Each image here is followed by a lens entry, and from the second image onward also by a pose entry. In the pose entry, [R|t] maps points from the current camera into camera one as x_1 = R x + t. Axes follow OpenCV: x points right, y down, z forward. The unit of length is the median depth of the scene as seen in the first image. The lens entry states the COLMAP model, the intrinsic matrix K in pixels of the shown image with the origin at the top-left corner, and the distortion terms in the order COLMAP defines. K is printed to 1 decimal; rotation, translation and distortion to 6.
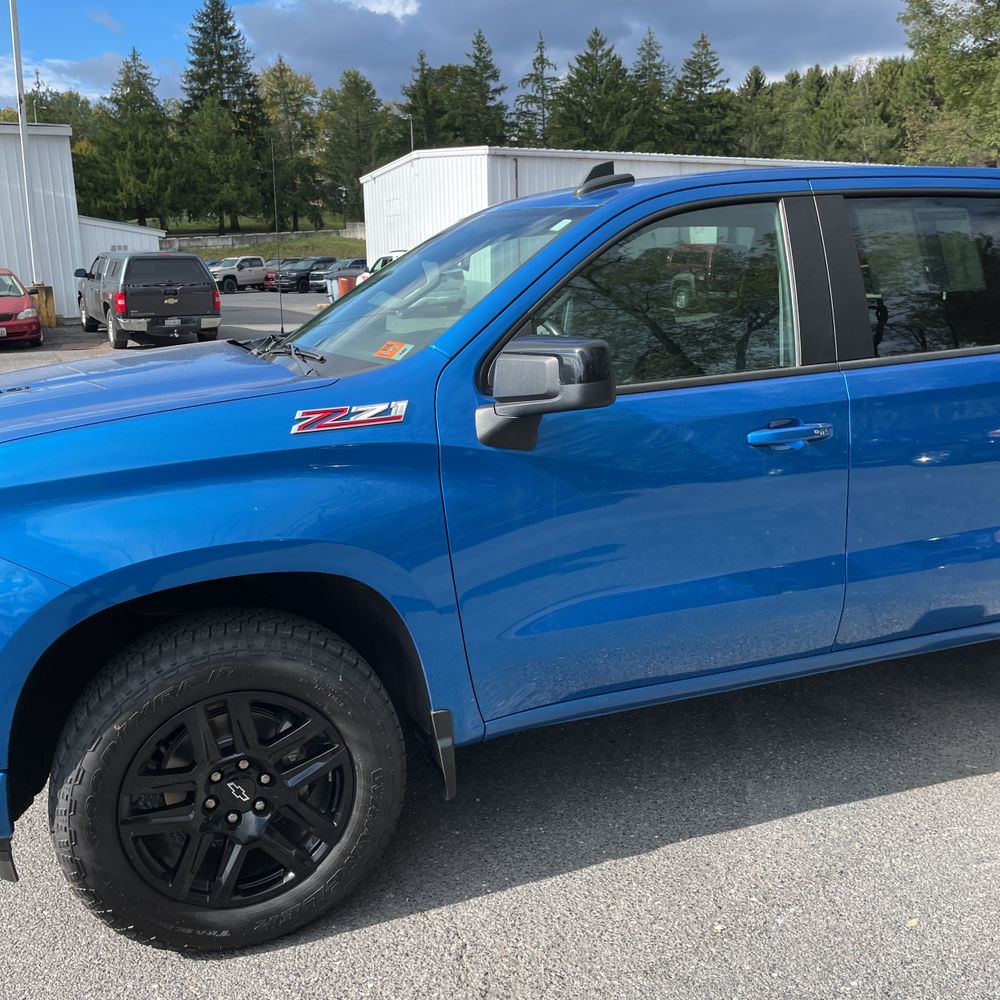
lens RADIAL K [[1005.0, 0, 497.2], [0, 1005.0, 500.3], [0, 0, 1]] dist [0.066299, -0.095089]
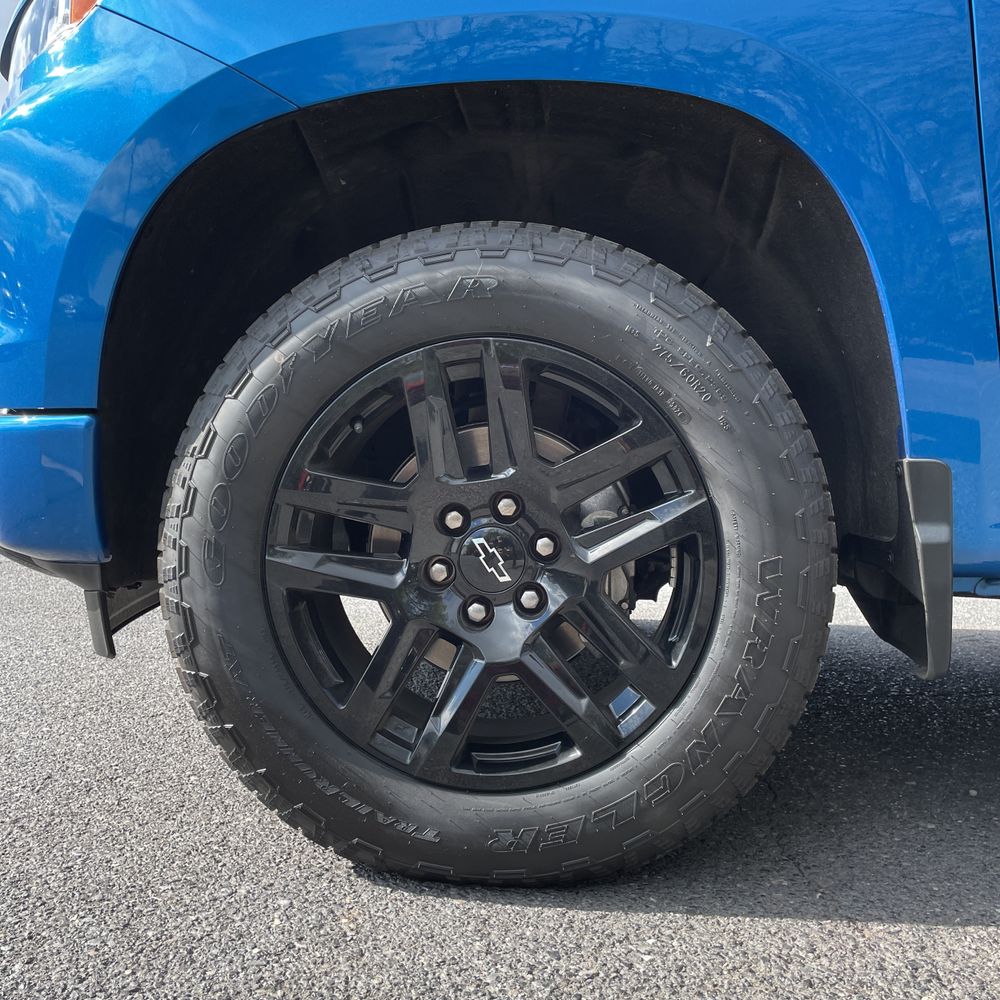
lens RADIAL K [[1003.0, 0, 495.8], [0, 1003.0, 496.7], [0, 0, 1]] dist [0.084899, -0.111770]
pose [[0.910185, 0.054732, -0.410570, -0.003893], [-0.124711, 0.981447, -0.145635, 0.028112], [0.394981, 0.183758, 0.900124, 0.045624]]
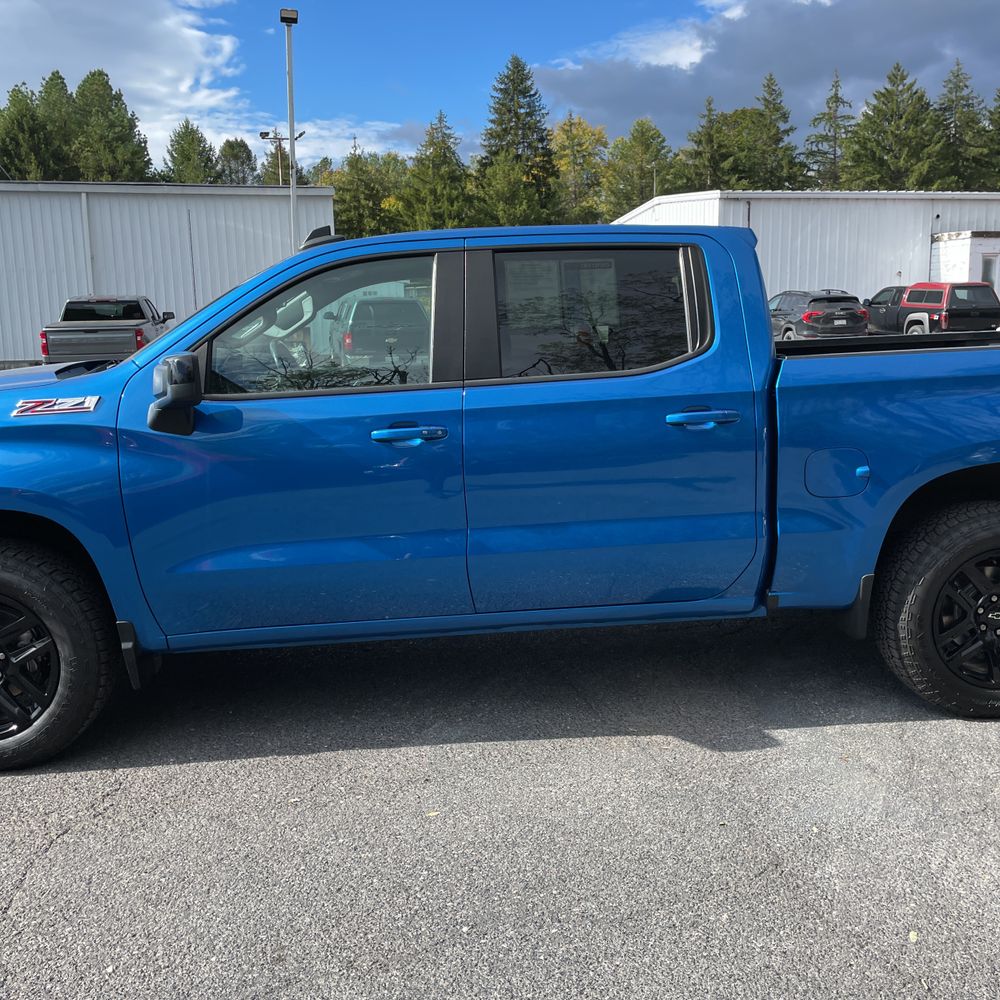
lens RADIAL K [[1001.5, 0, 519.0], [0, 1001.5, 489.9], [0, 0, 1]] dist [0.085154, -0.111659]
pose [[0.965941, 0.044243, -0.254952, 0.072139], [-0.056681, 0.997523, -0.041644, 0.004962], [0.252478, 0.054677, 0.966057, -0.019303]]
